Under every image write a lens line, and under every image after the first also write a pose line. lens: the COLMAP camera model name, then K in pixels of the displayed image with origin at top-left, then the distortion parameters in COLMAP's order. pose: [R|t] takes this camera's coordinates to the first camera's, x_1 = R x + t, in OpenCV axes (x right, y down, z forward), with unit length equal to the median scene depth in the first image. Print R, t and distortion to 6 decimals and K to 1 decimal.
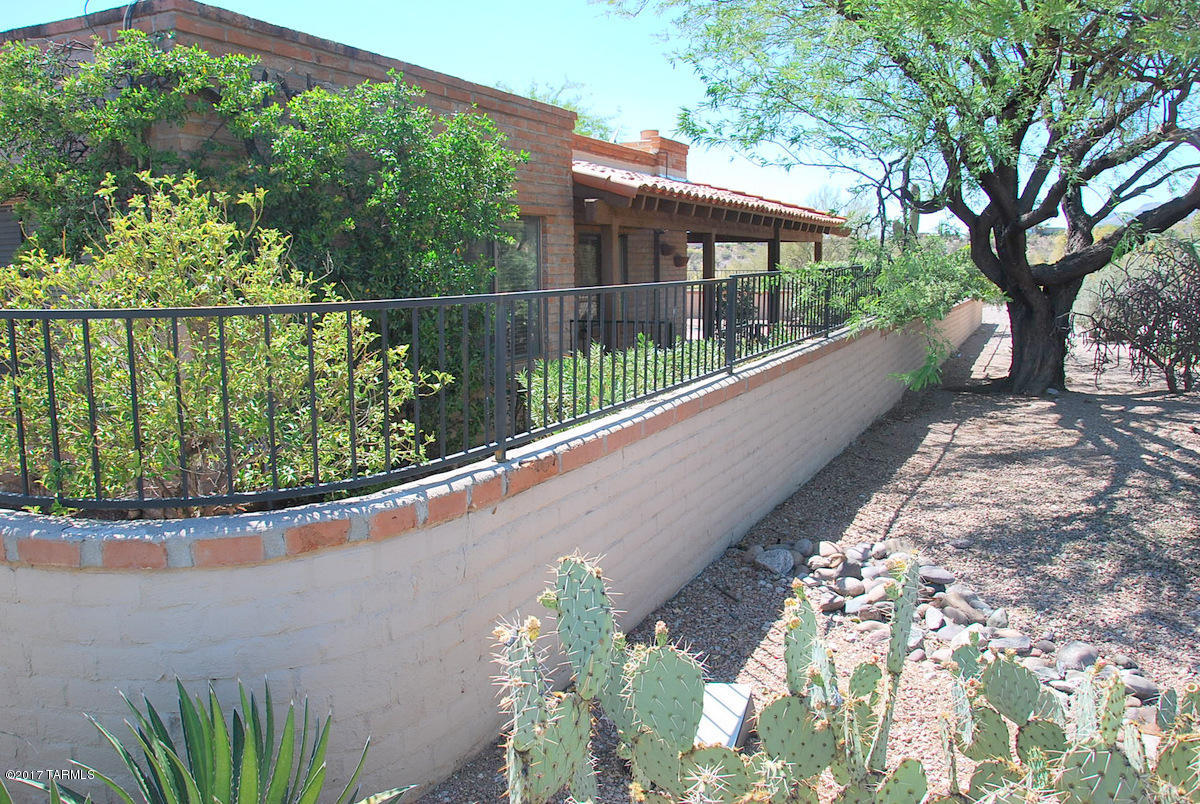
lens RADIAL K [[954.4, 0, 600.0], [0, 954.4, 402.0], [0, 0, 1]] dist [-0.087967, 0.004333]
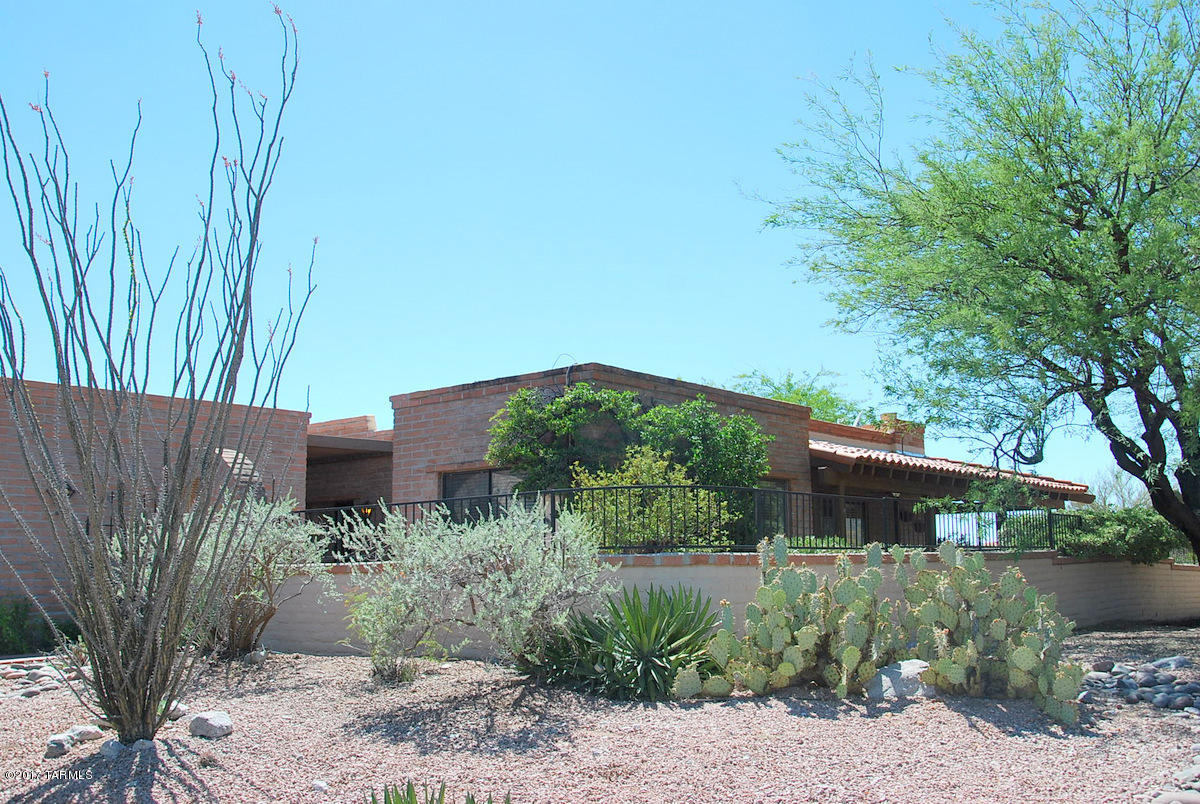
lens RADIAL K [[1230.9, 0, 600.0], [0, 1230.9, 402.0], [0, 0, 1]] dist [-0.003638, -0.000661]
pose [[0.973772, -0.035148, -0.224796, 0.106791], [-0.029535, 0.960110, -0.278057, 0.272664], [0.225602, 0.277404, 0.933890, -1.040679]]
